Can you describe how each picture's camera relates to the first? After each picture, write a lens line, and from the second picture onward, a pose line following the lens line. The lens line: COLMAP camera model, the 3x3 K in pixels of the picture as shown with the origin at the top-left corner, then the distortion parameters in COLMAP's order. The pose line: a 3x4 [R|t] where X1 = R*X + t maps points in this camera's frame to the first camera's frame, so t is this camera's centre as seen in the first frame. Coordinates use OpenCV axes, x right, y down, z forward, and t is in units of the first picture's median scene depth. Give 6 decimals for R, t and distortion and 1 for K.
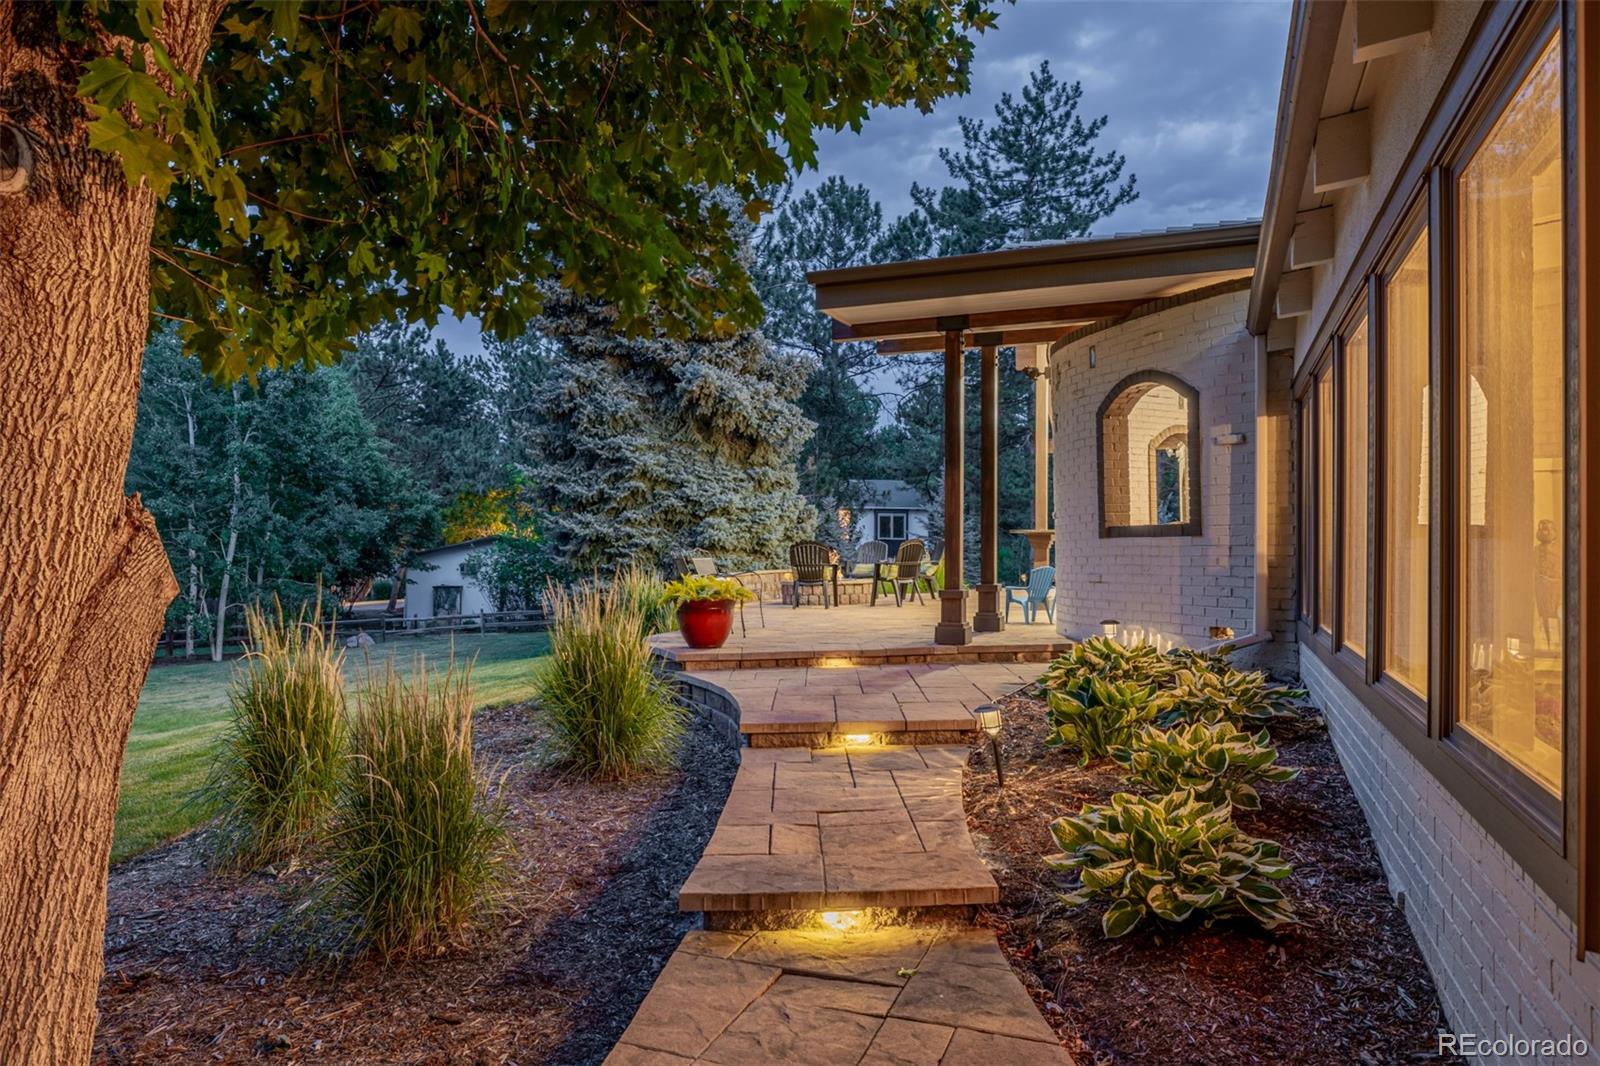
lens RADIAL K [[1015.3, 0, 797.5], [0, 1015.3, 535.0], [0, 0, 1]] dist [-0.008026, -0.000691]
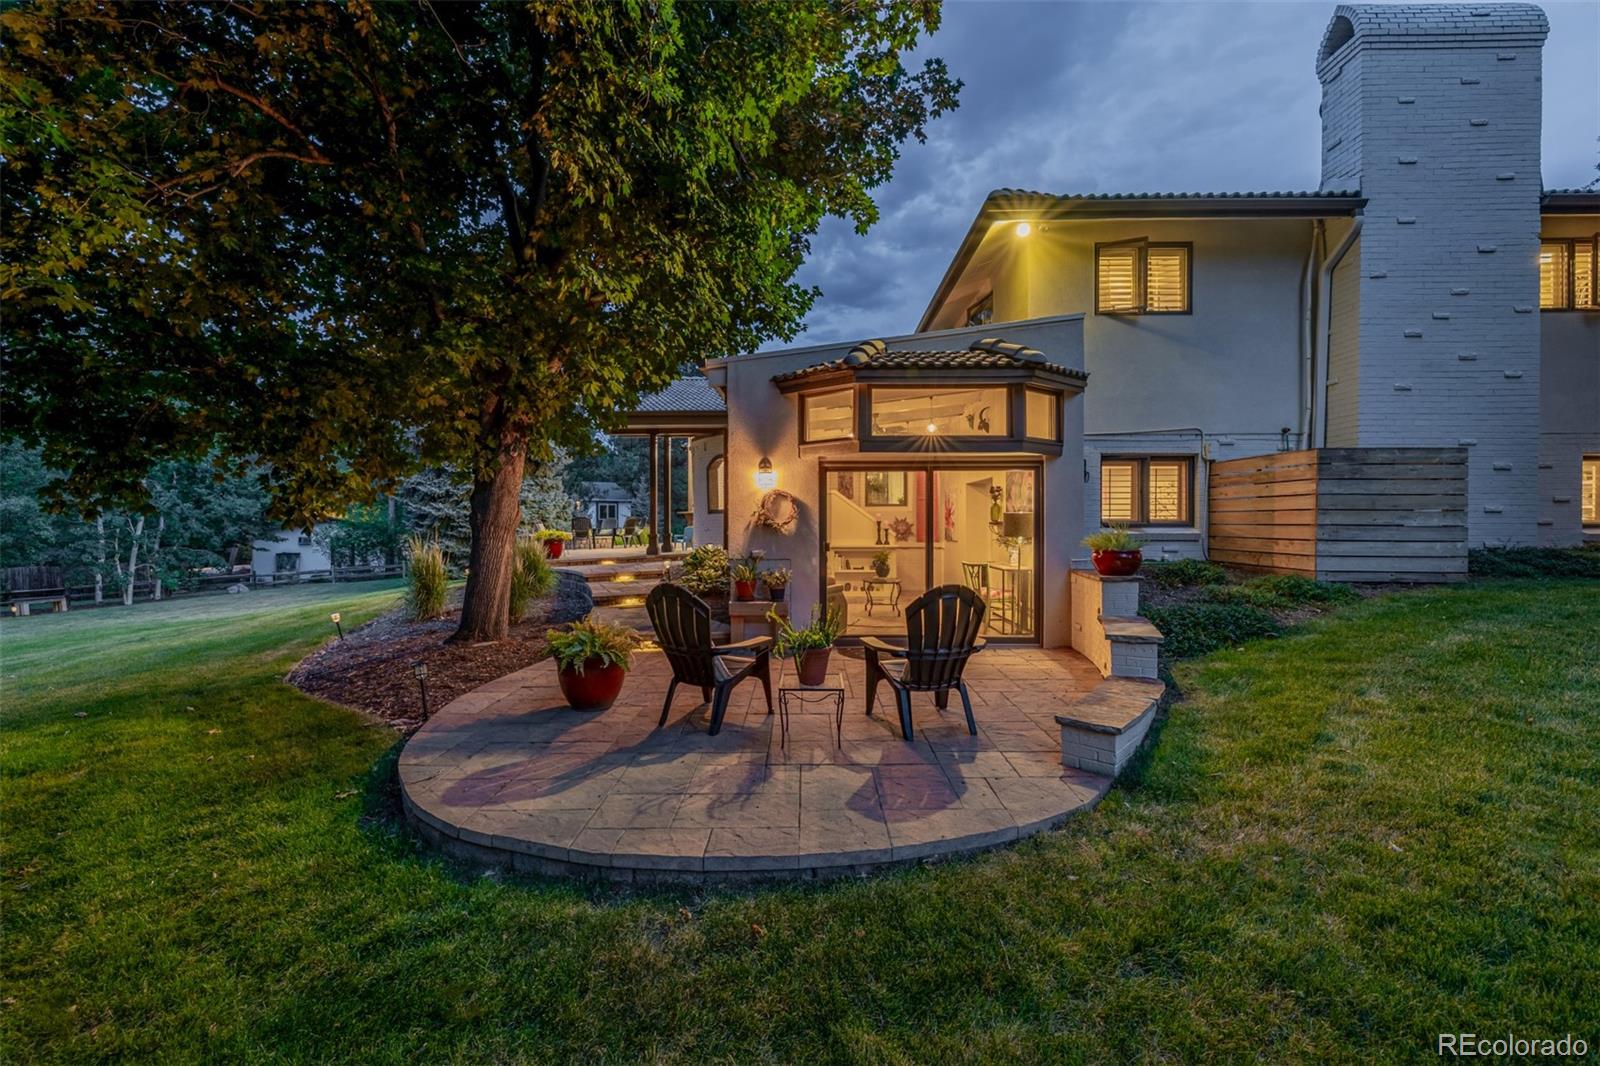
lens RADIAL K [[678.4, 0, 793.5], [0, 678.4, 529.0], [0, 0, 1]] dist [0.000716, -0.000168]
pose [[0.933164, -0.008345, 0.359354, -0.052539], [0.002404, 0.999853, 0.016976, 0.004555], [-0.359443, -0.014978, 0.933047, -0.289790]]
